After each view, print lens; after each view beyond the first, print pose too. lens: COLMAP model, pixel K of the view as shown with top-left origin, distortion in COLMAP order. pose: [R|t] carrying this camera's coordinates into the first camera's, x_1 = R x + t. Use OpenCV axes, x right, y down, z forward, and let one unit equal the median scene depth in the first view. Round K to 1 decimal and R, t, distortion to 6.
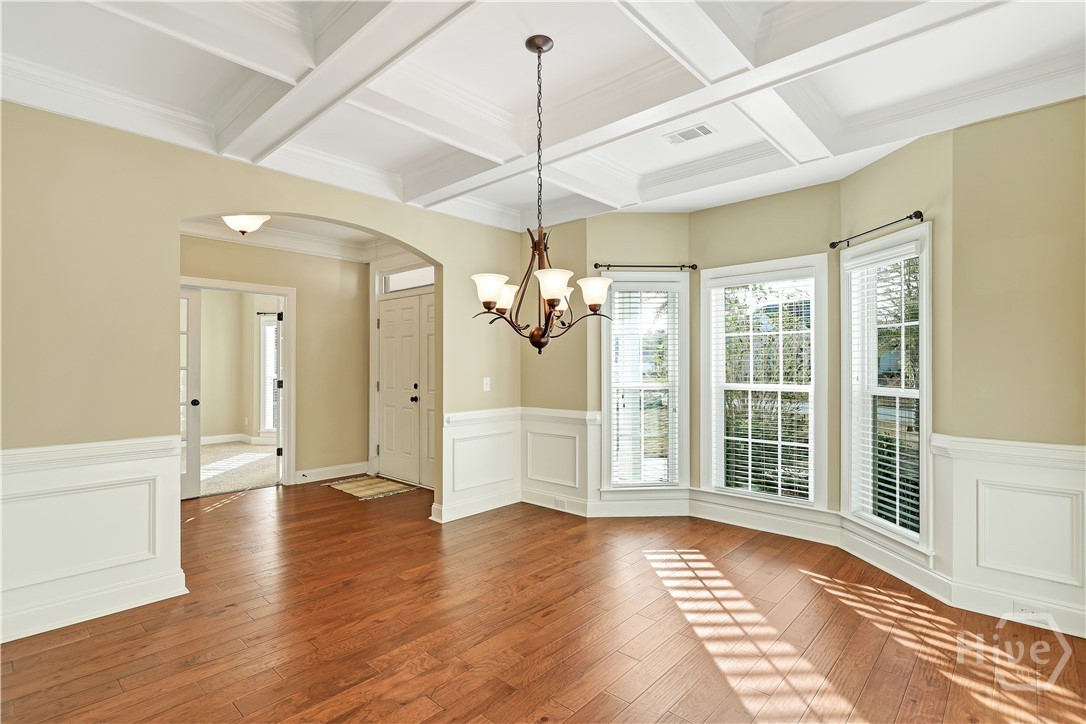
lens RADIAL K [[518.6, 0, 546.3], [0, 518.6, 361.5], [0, 0, 1]] dist [-0.004826, 0.003573]
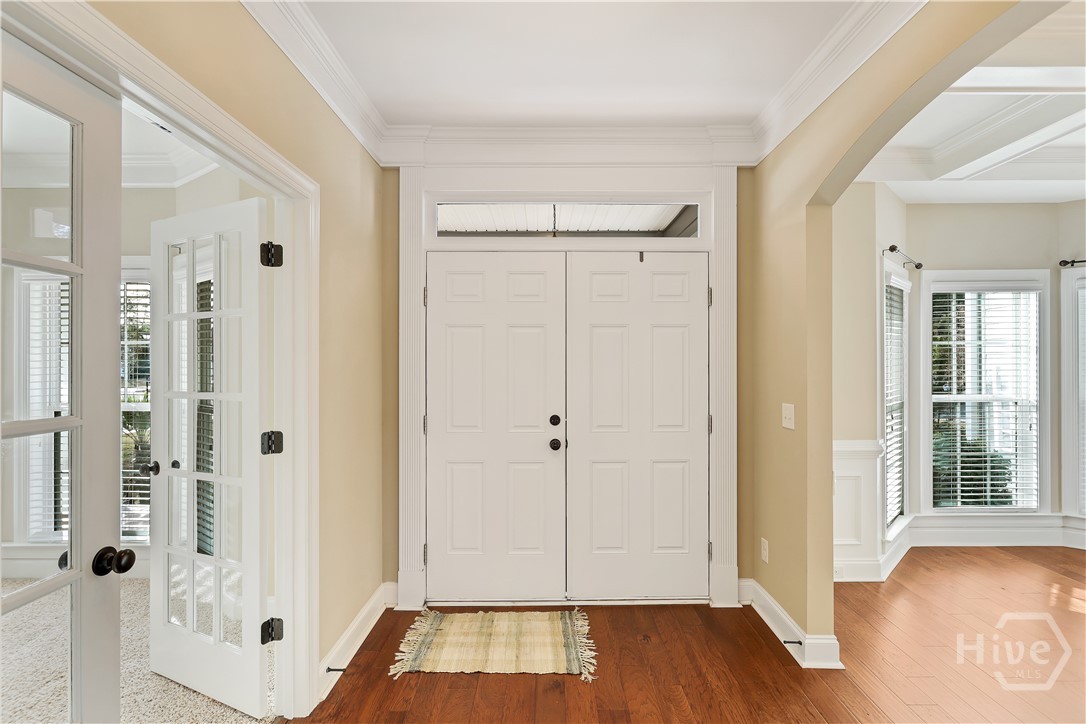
lens RADIAL K [[518.6, 0, 544.6], [0, 518.6, 365.2], [0, 0, 1]] dist [-0.004826, 0.003573]
pose [[0.736153, 0.003312, 0.676807, -0.796059], [0.000825, 0.999983, -0.005791, -0.007521], [-0.676815, 0.004821, 0.736138, 0.786688]]
